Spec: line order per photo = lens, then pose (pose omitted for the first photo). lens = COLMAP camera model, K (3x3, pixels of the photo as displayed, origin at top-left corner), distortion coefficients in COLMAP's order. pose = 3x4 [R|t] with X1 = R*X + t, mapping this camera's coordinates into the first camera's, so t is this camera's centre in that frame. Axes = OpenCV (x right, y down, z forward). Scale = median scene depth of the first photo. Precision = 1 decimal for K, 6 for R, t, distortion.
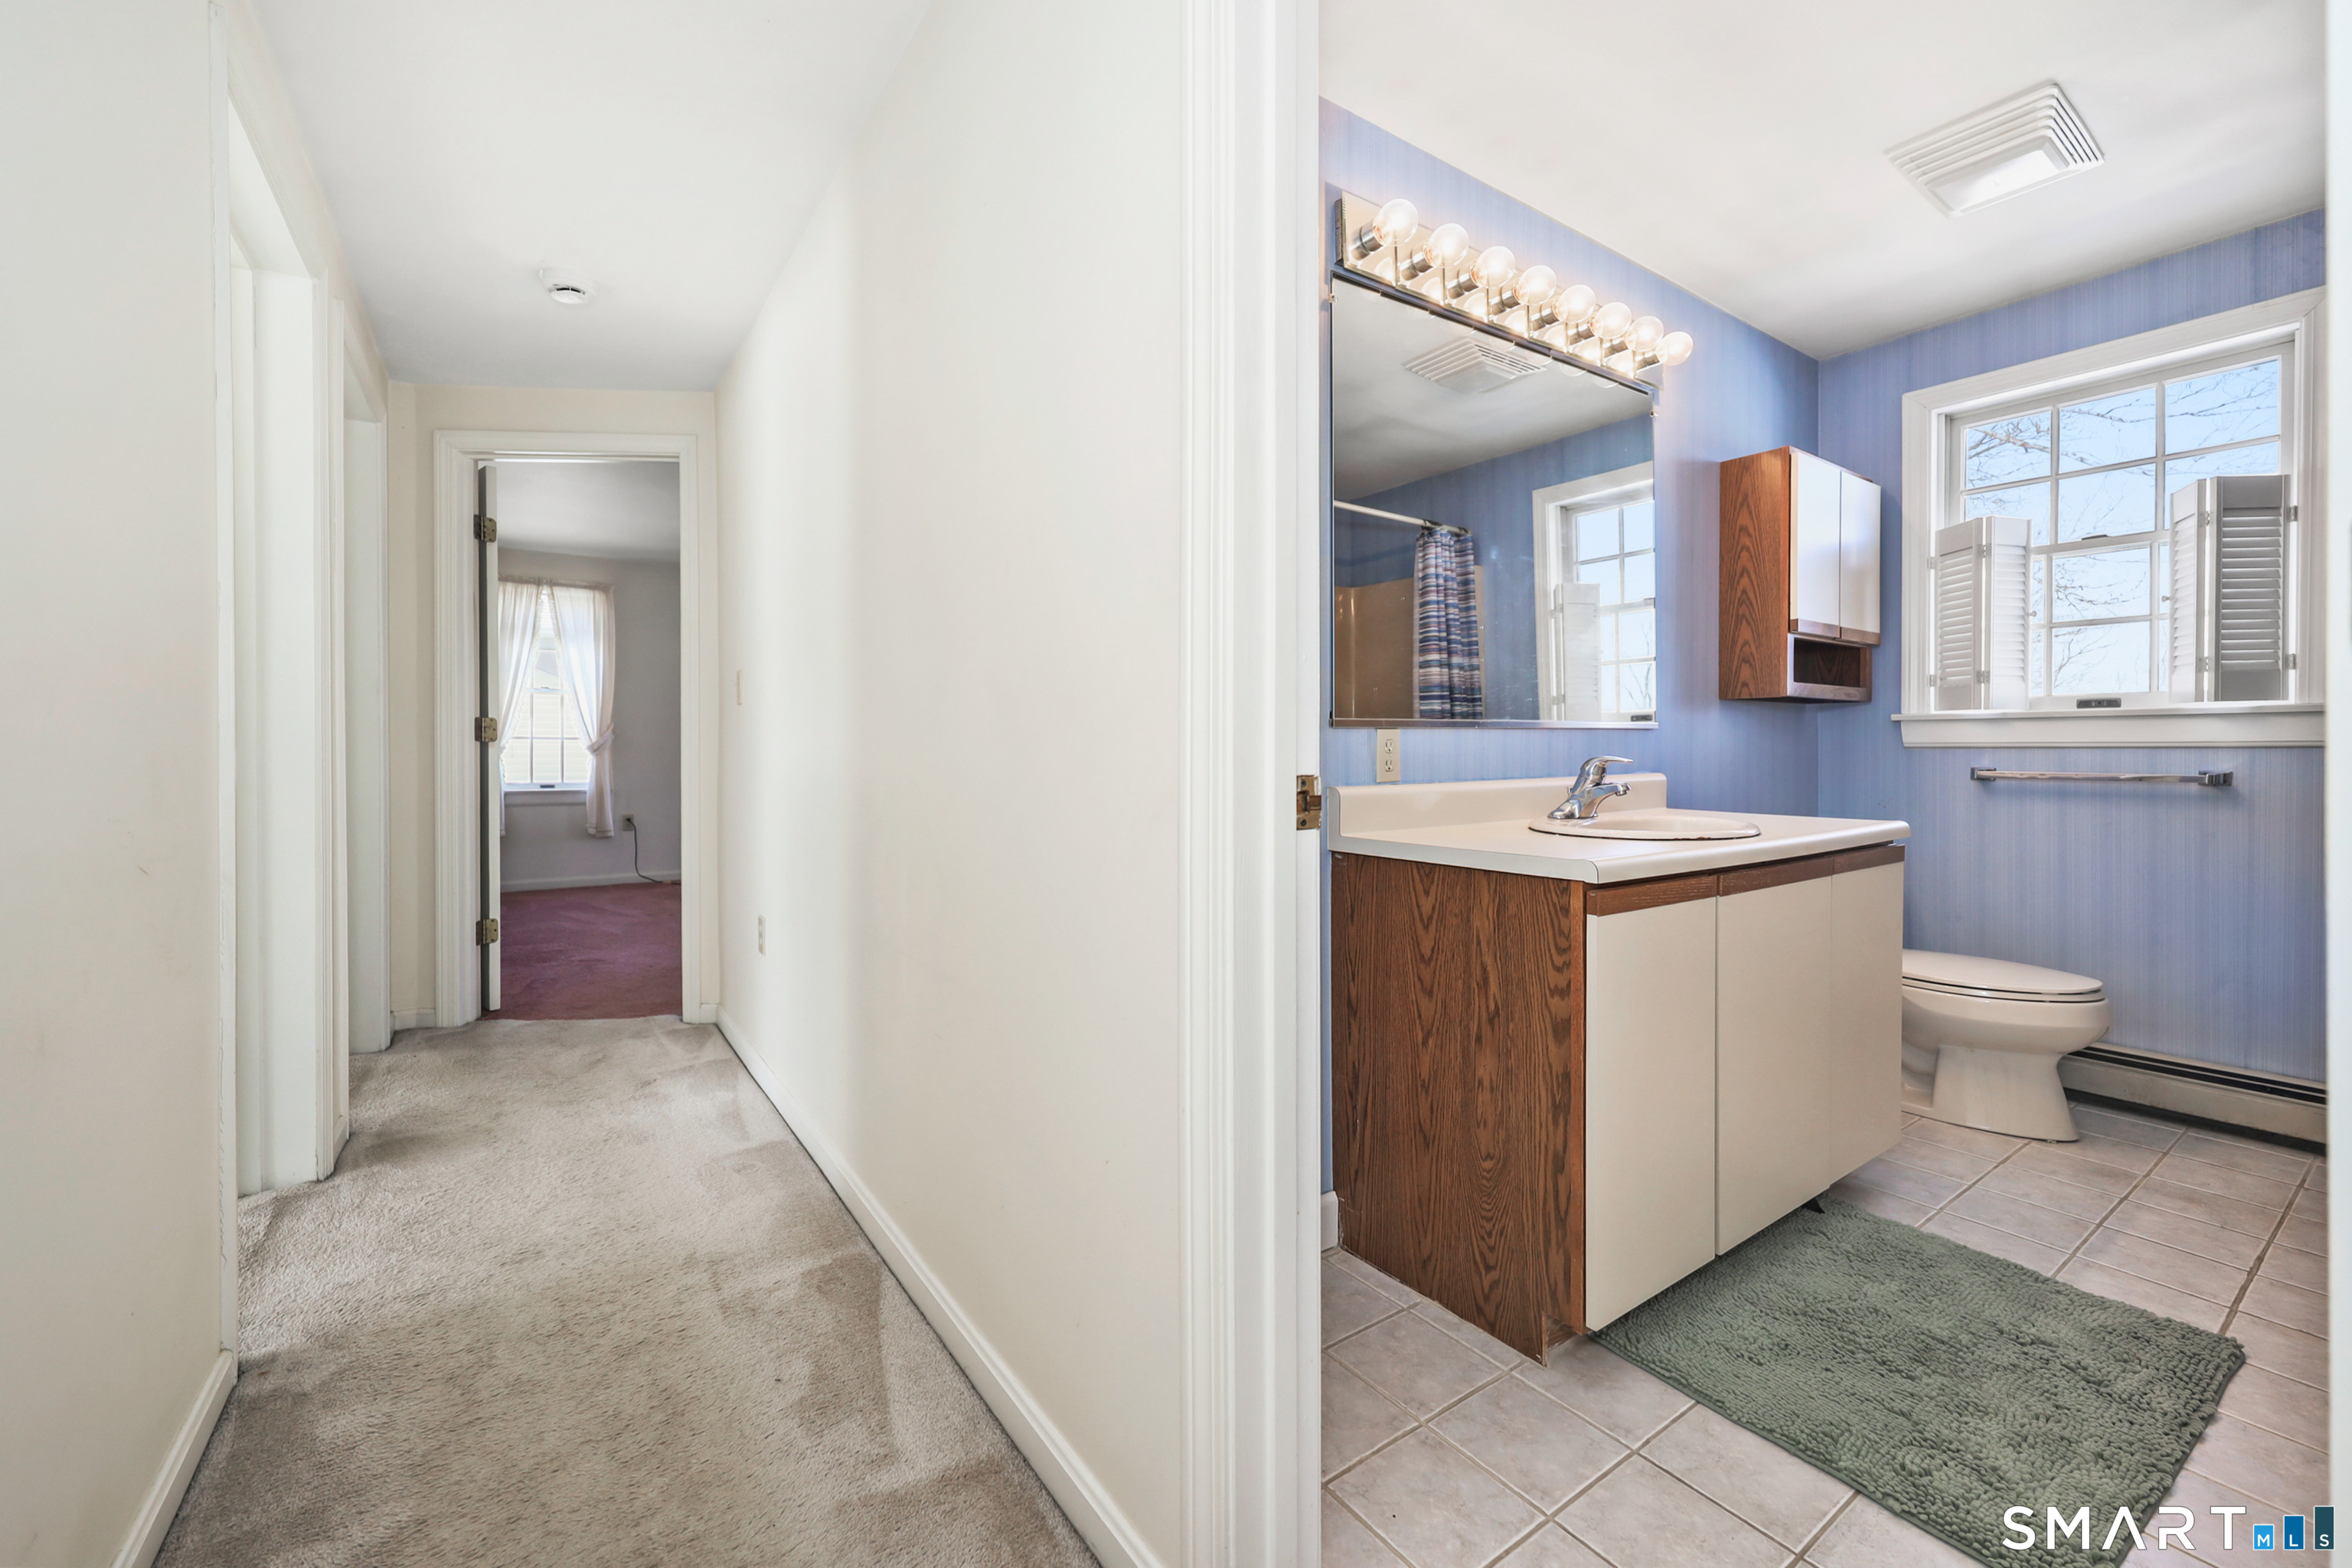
lens RADIAL K [[925.0, 0, 1130.6], [0, 925.0, 752.7], [0, 0, 1]] dist [0.001695, 0.000330]
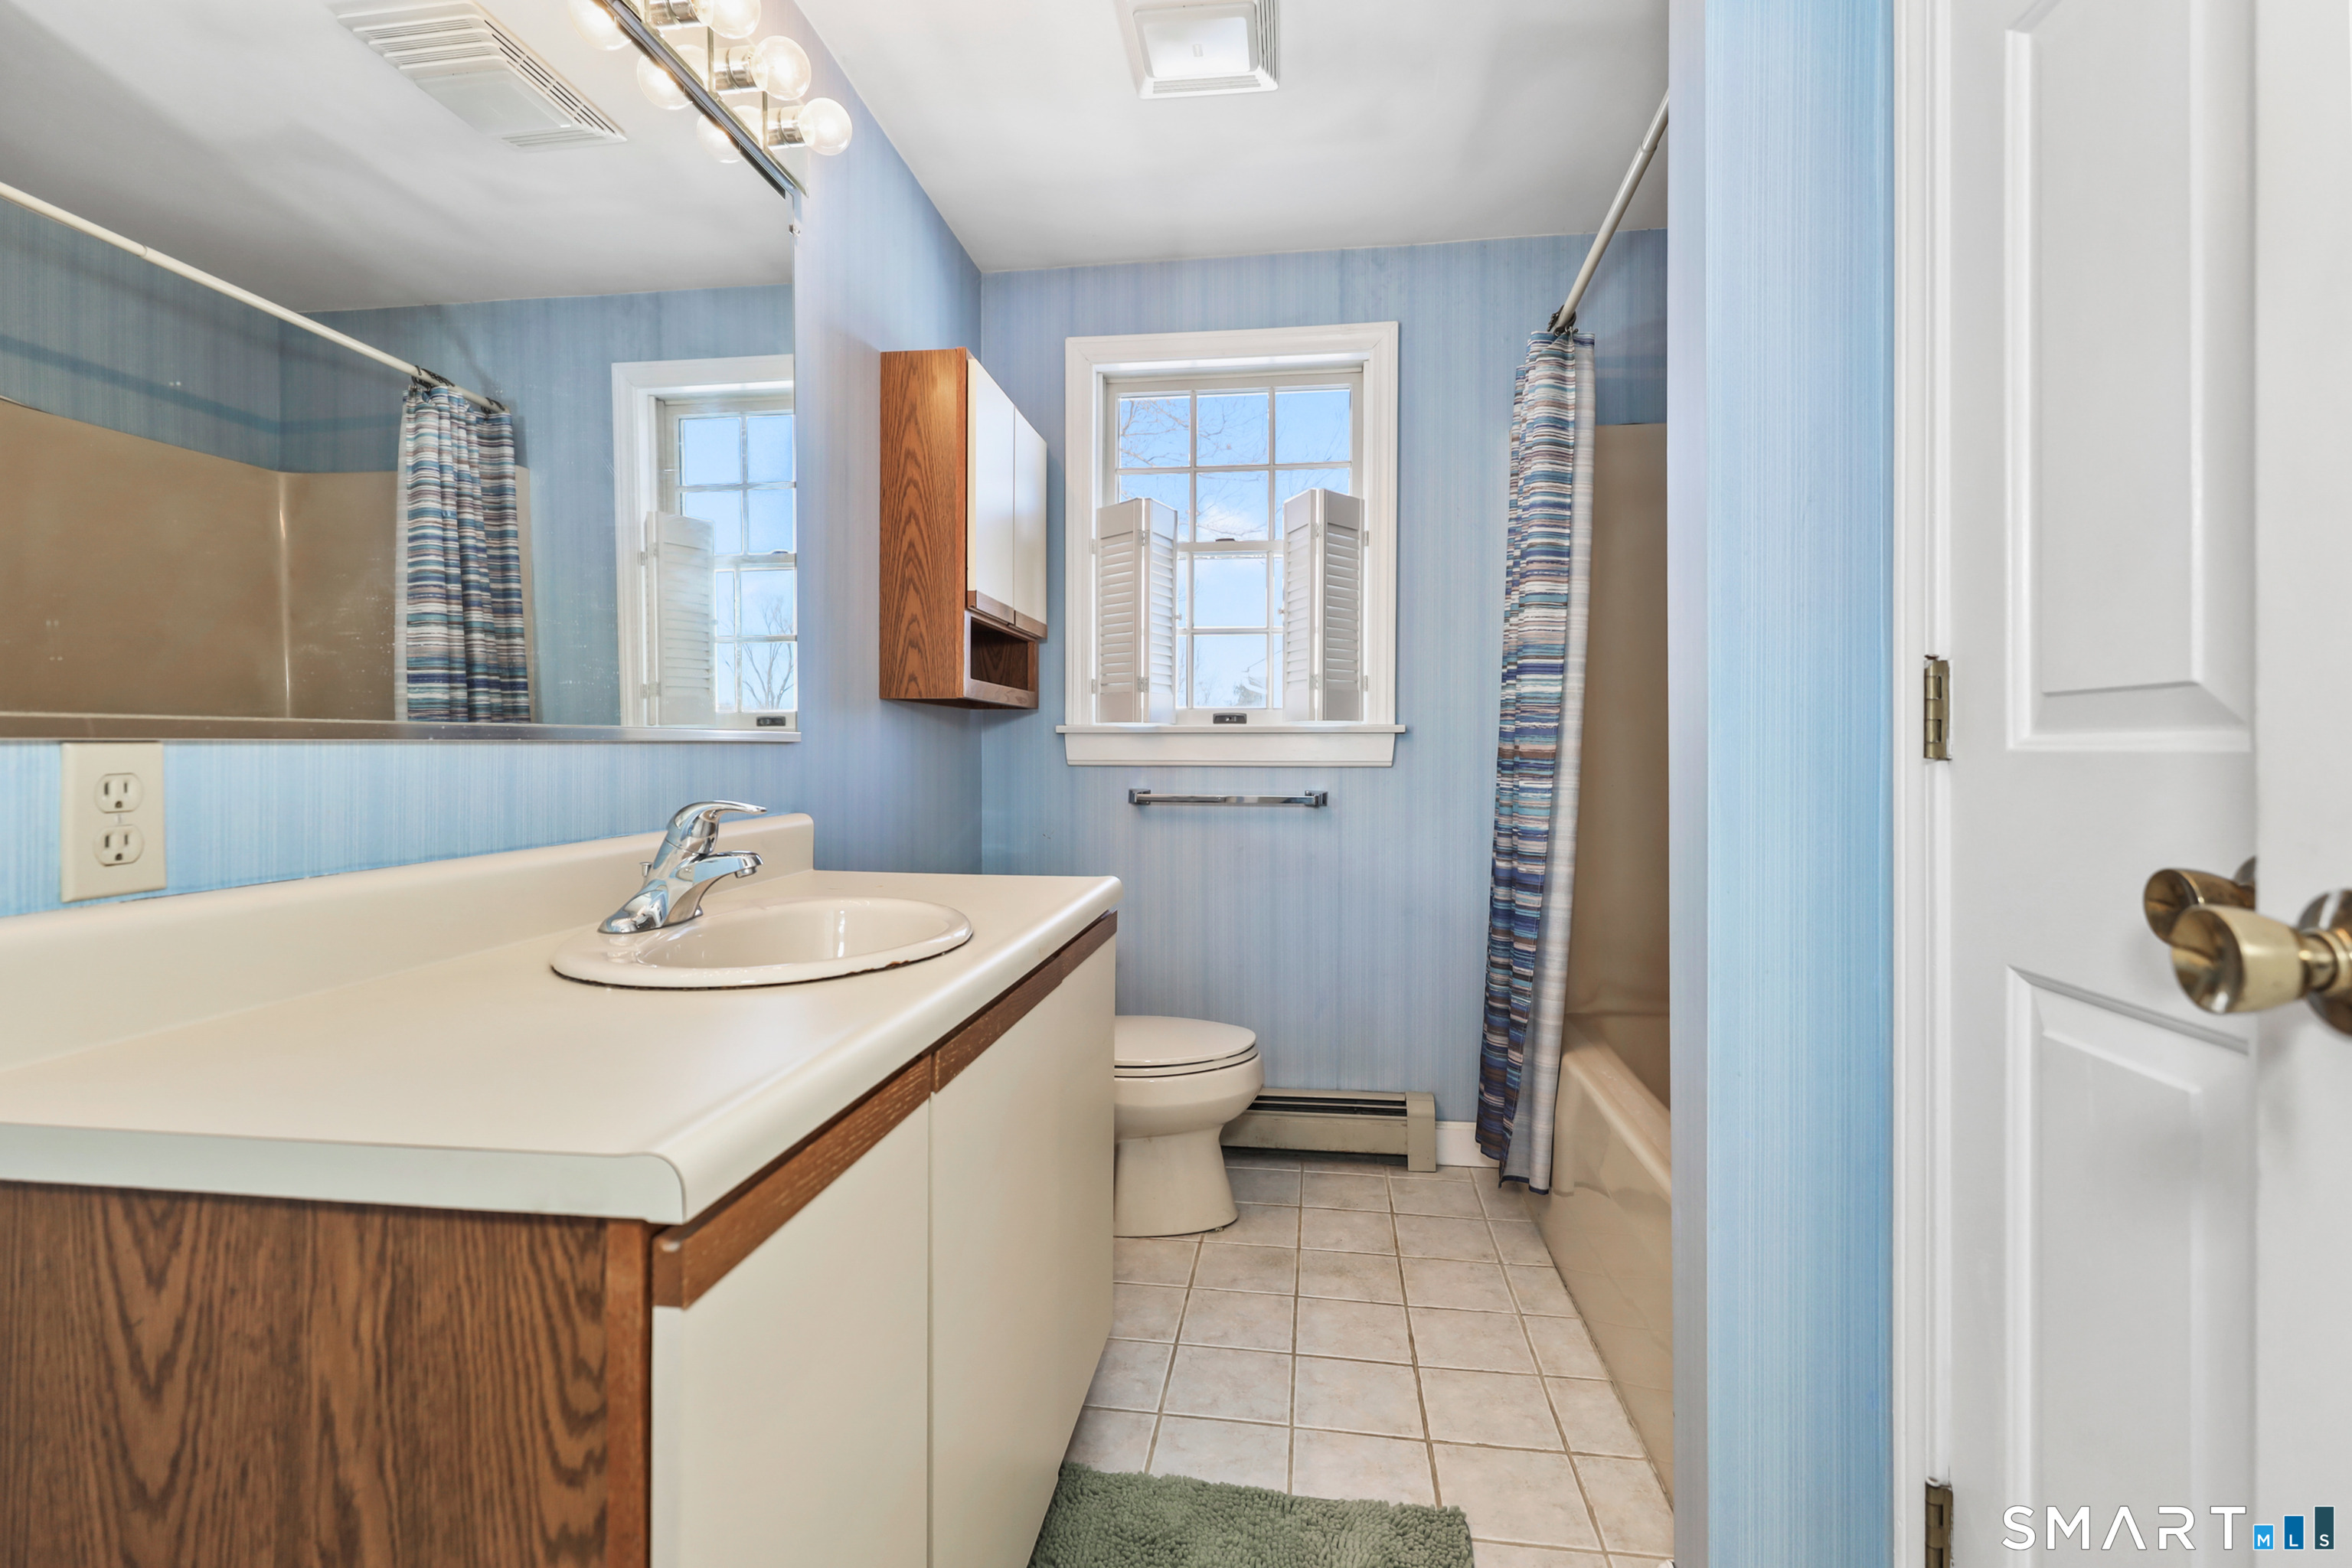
lens RADIAL K [[1109.3, 0, 1169.4], [0, 1109.3, 751.0], [0, 0, 1]] dist [0.002664, -0.000008]
pose [[0.656201, 0.002331, 0.754582, 0.160646], [0.002682, 0.999982, -0.005421, -0.014489], [-0.754581, 0.005582, 0.656183, 0.305675]]
